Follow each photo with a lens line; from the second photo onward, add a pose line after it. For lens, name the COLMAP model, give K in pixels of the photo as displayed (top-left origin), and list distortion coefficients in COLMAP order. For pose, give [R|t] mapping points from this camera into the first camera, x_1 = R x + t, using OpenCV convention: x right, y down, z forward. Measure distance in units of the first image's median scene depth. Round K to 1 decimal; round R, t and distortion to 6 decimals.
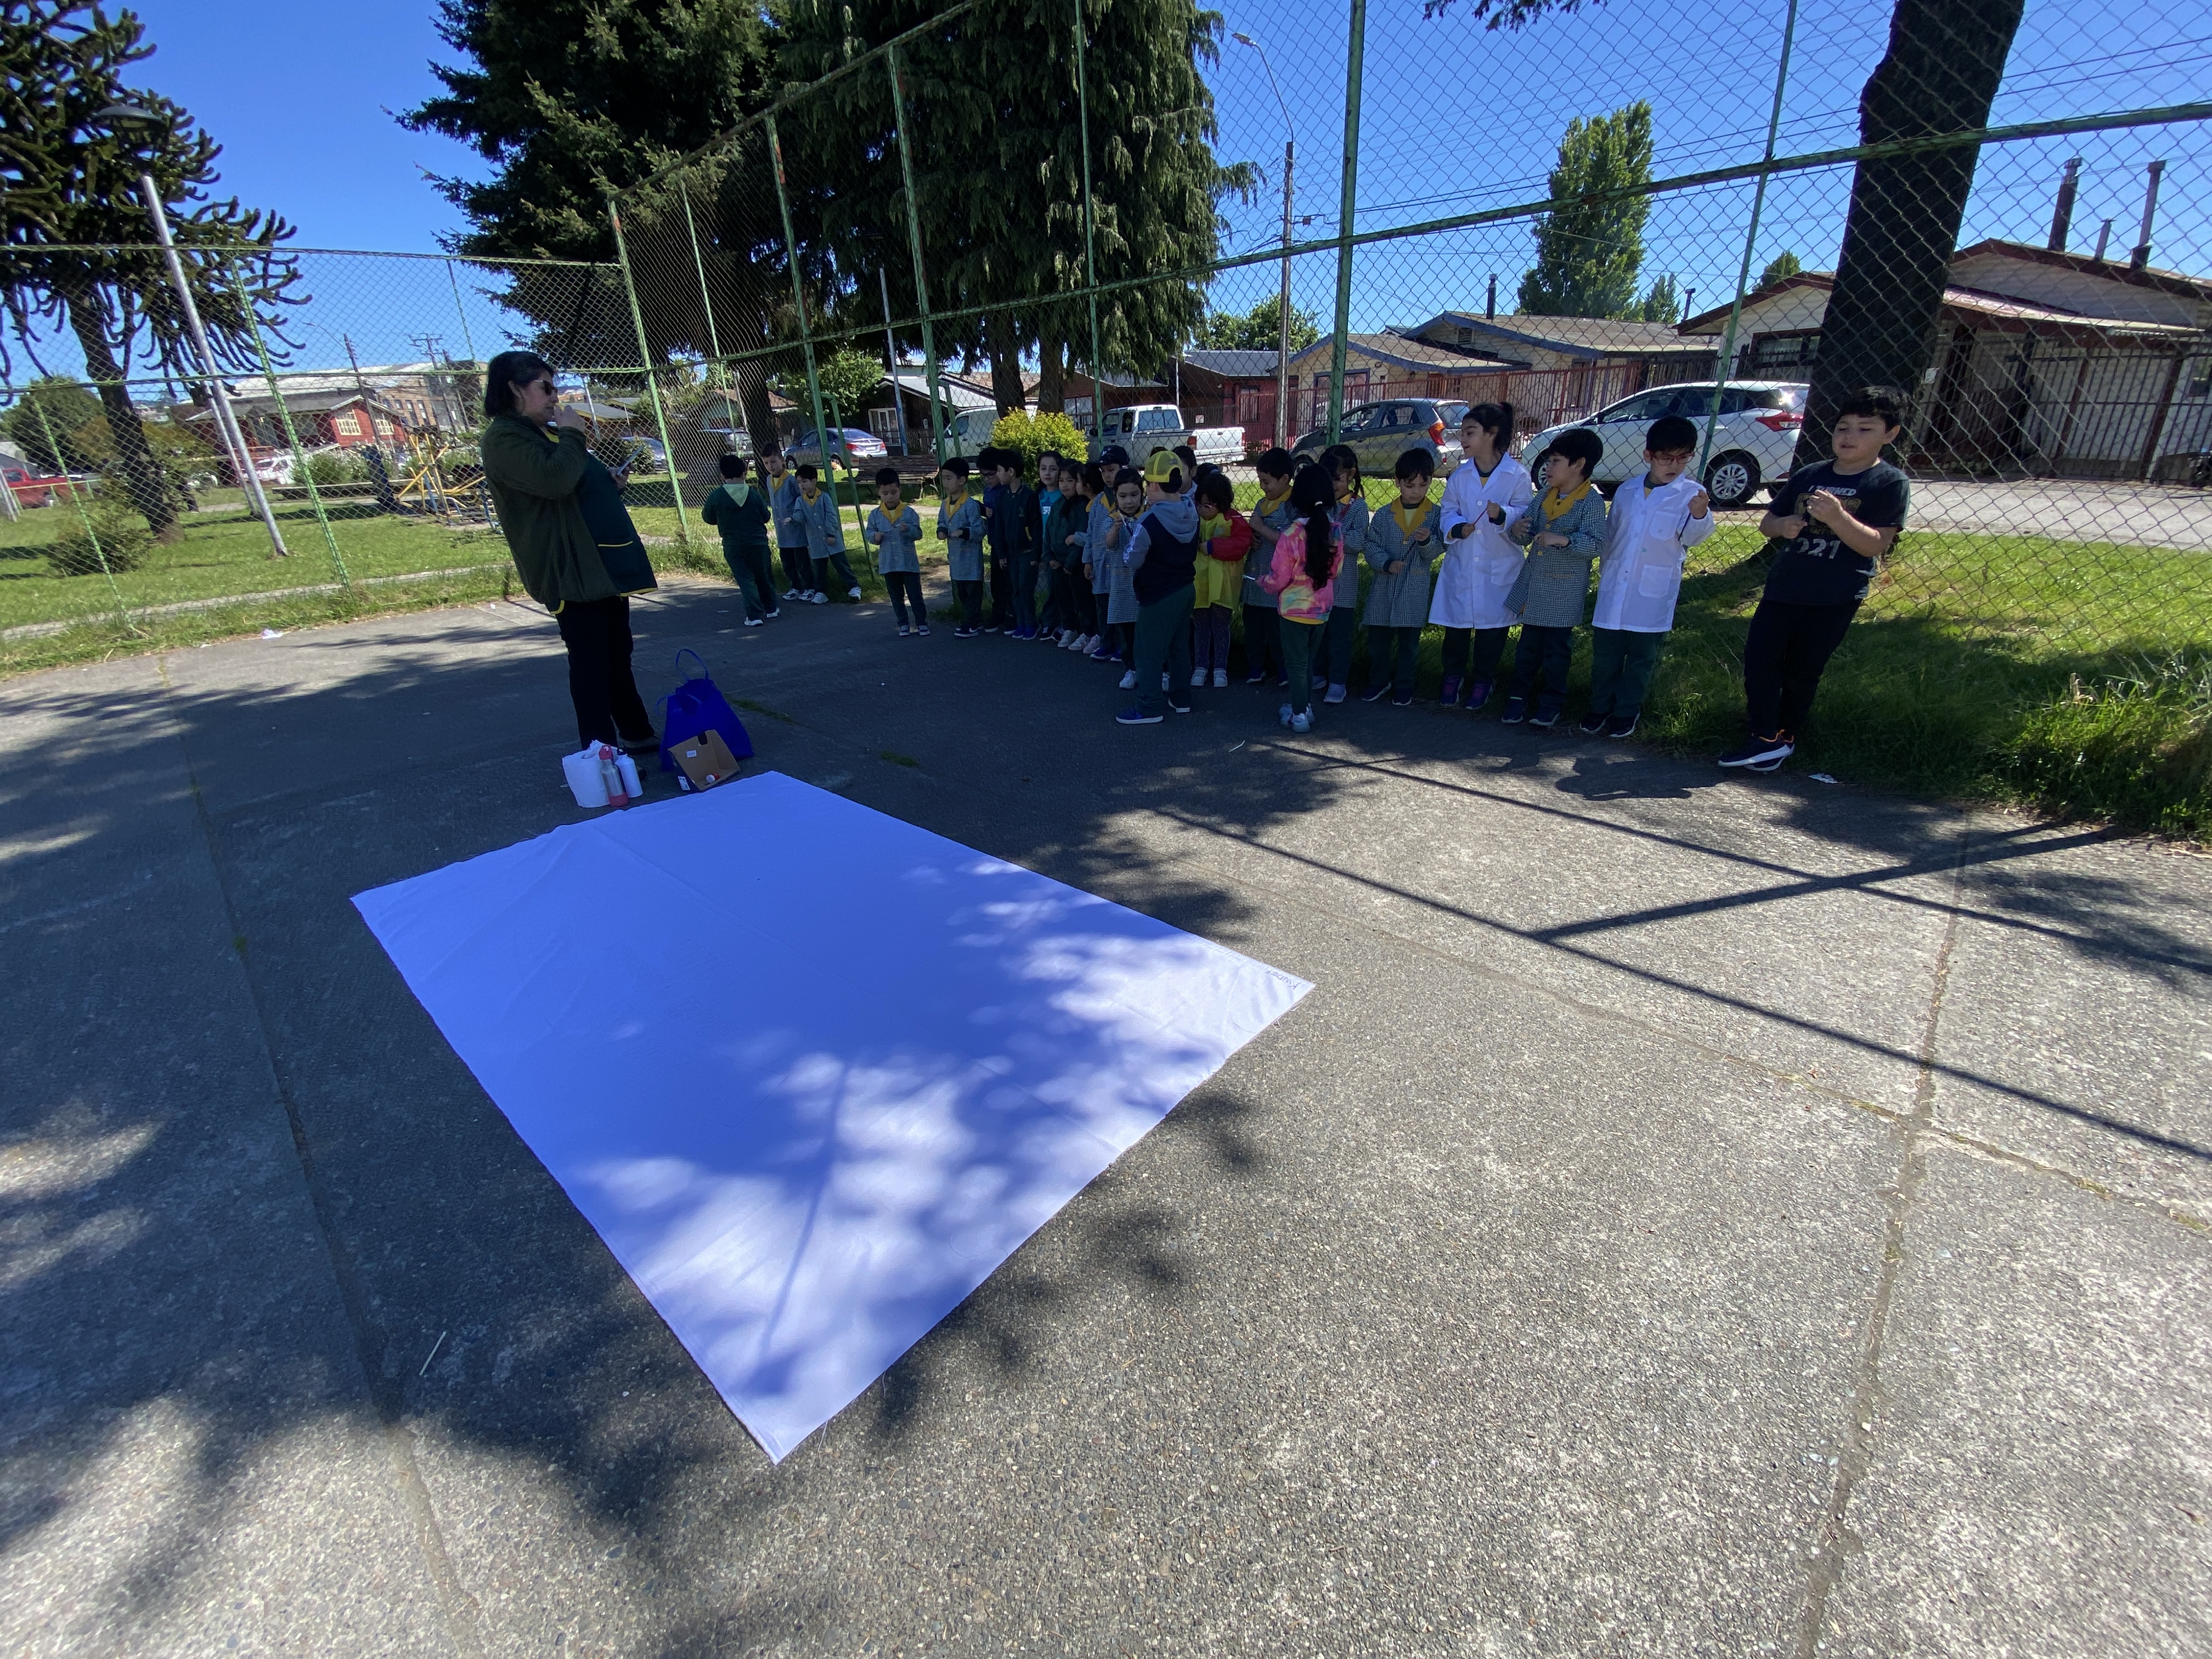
lens RADIAL K [[923.3, 0, 1096.0], [0, 923.3, 822.1], [0, 0, 1]] dist [0.054994, -0.046964]
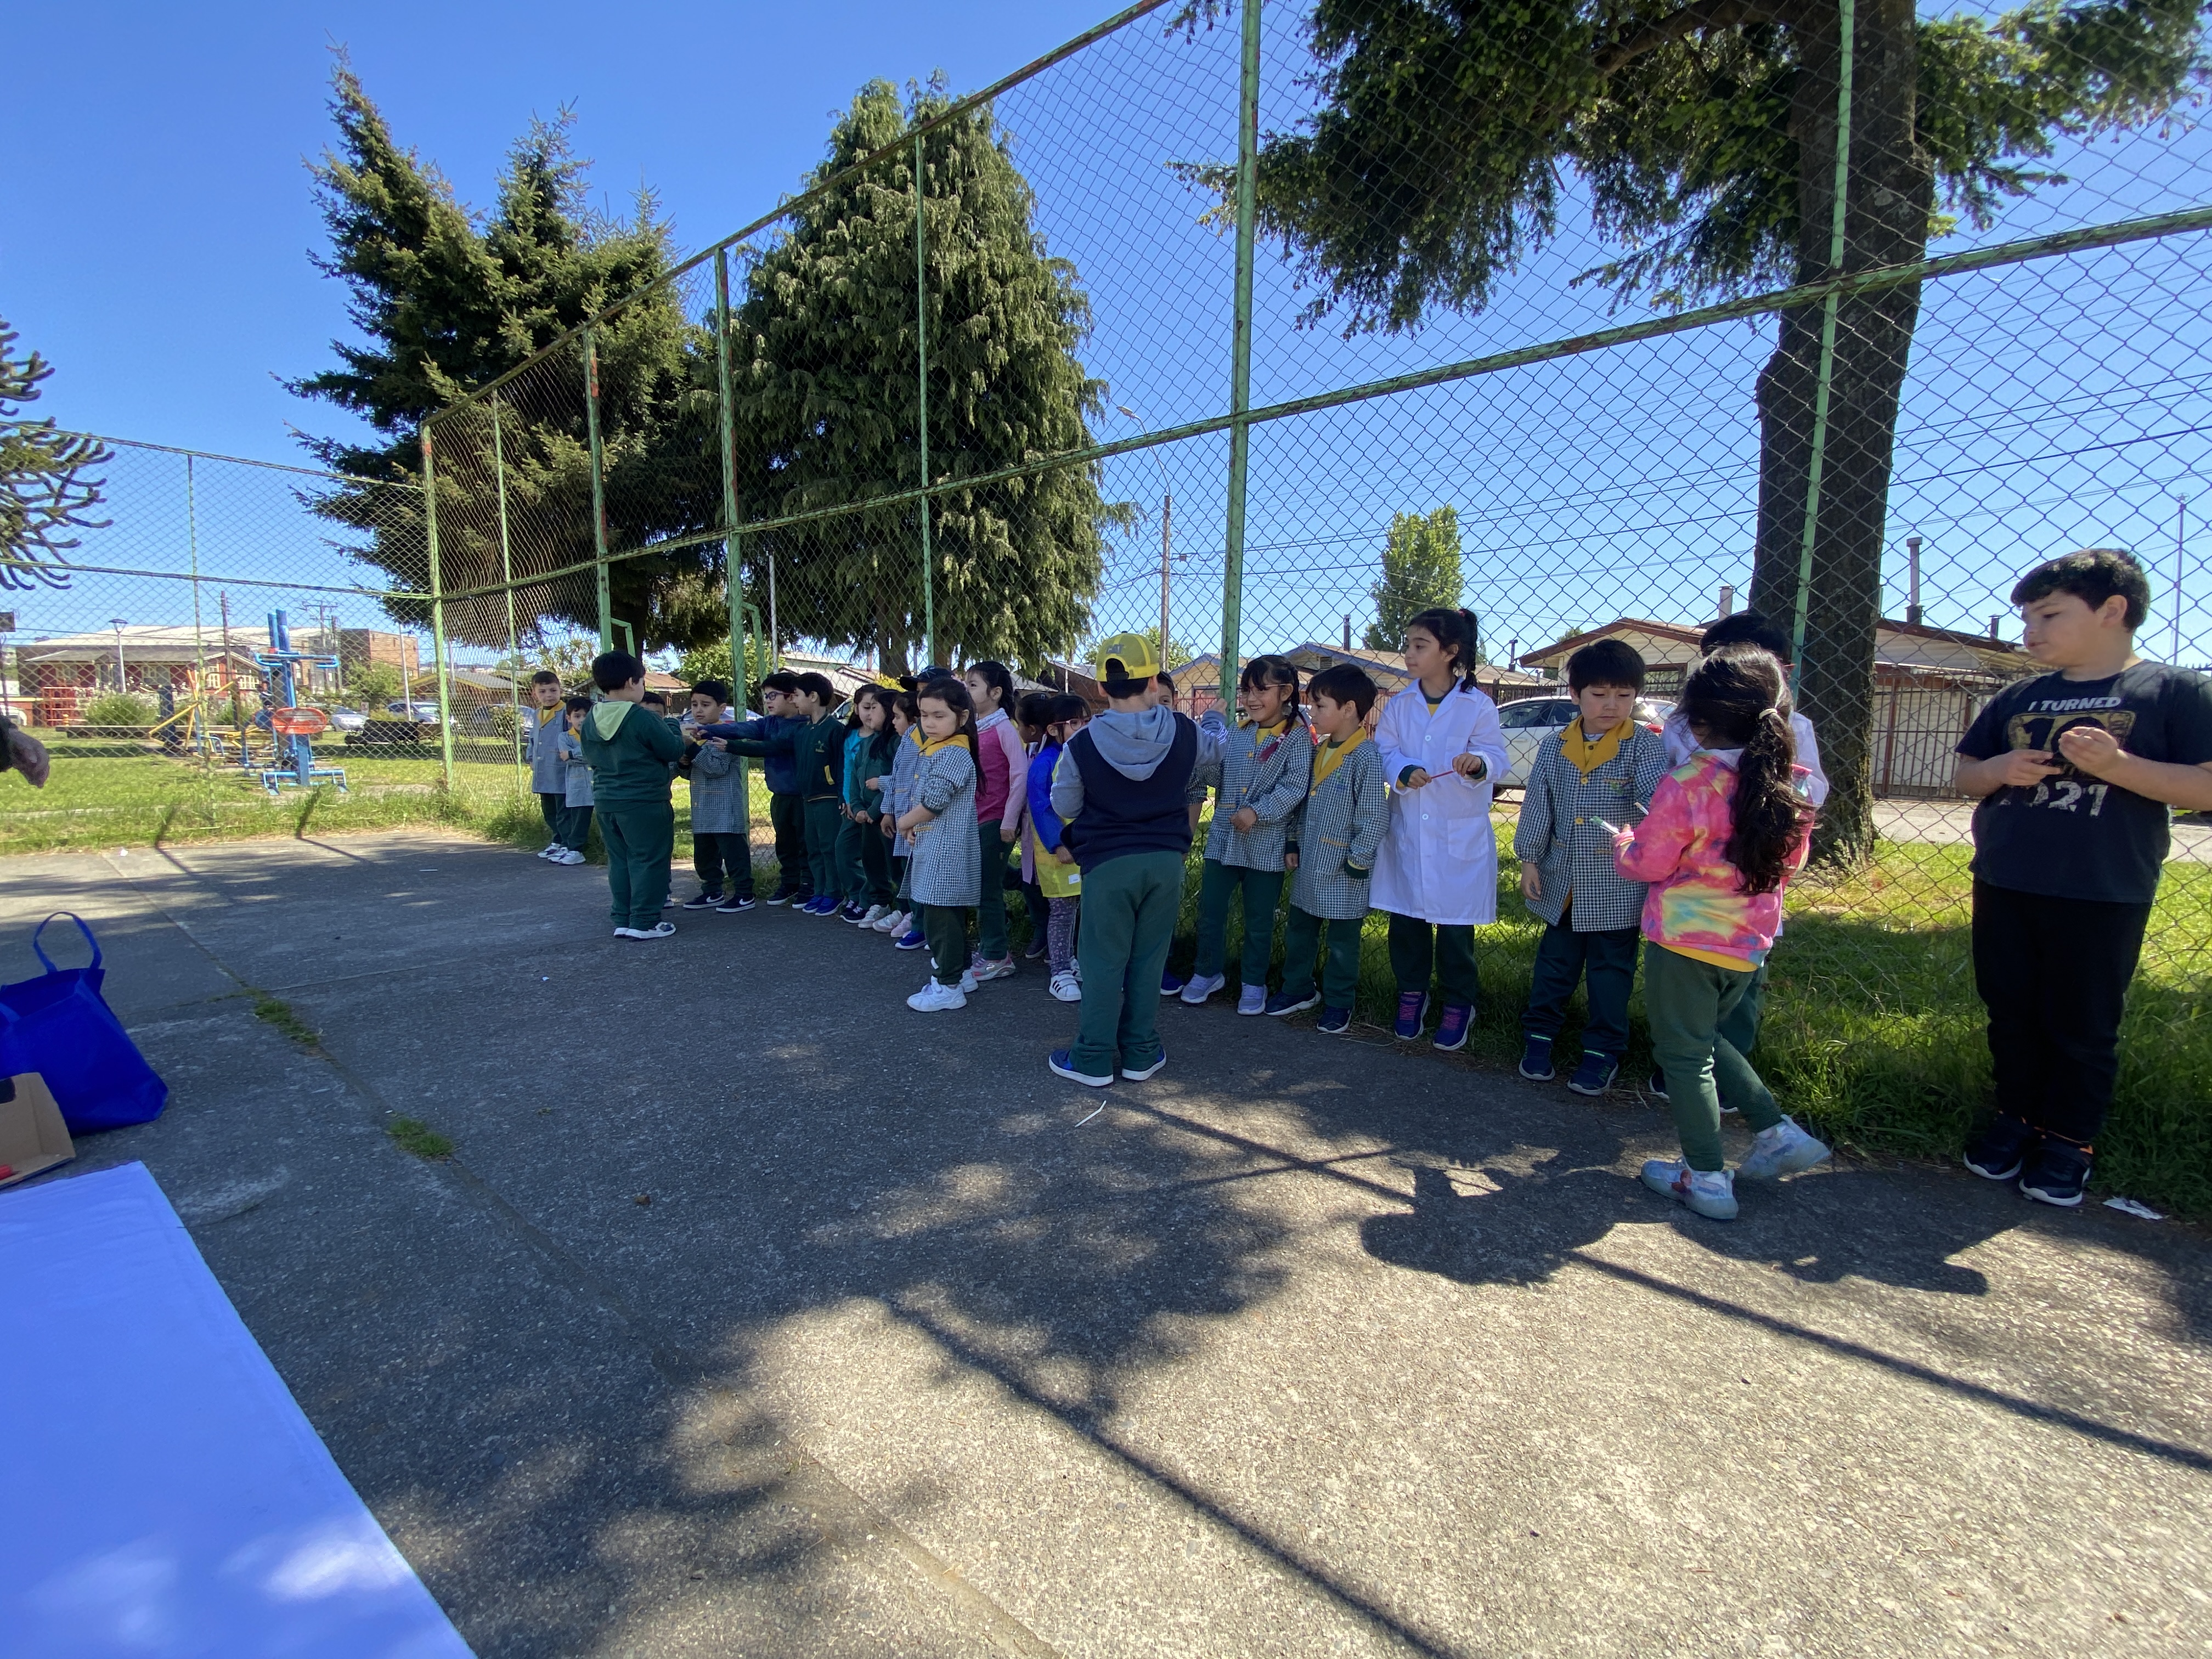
lens RADIAL K [[923.3, 0, 1096.0], [0, 923.3, 822.1], [0, 0, 1]] dist [0.054994, -0.046964]
pose [[0.992716, 0.044094, 0.112120, 0.057125], [-0.008548, 0.954052, -0.299519, -0.055553], [-0.120175, 0.296379, 0.947479, 0.281866]]
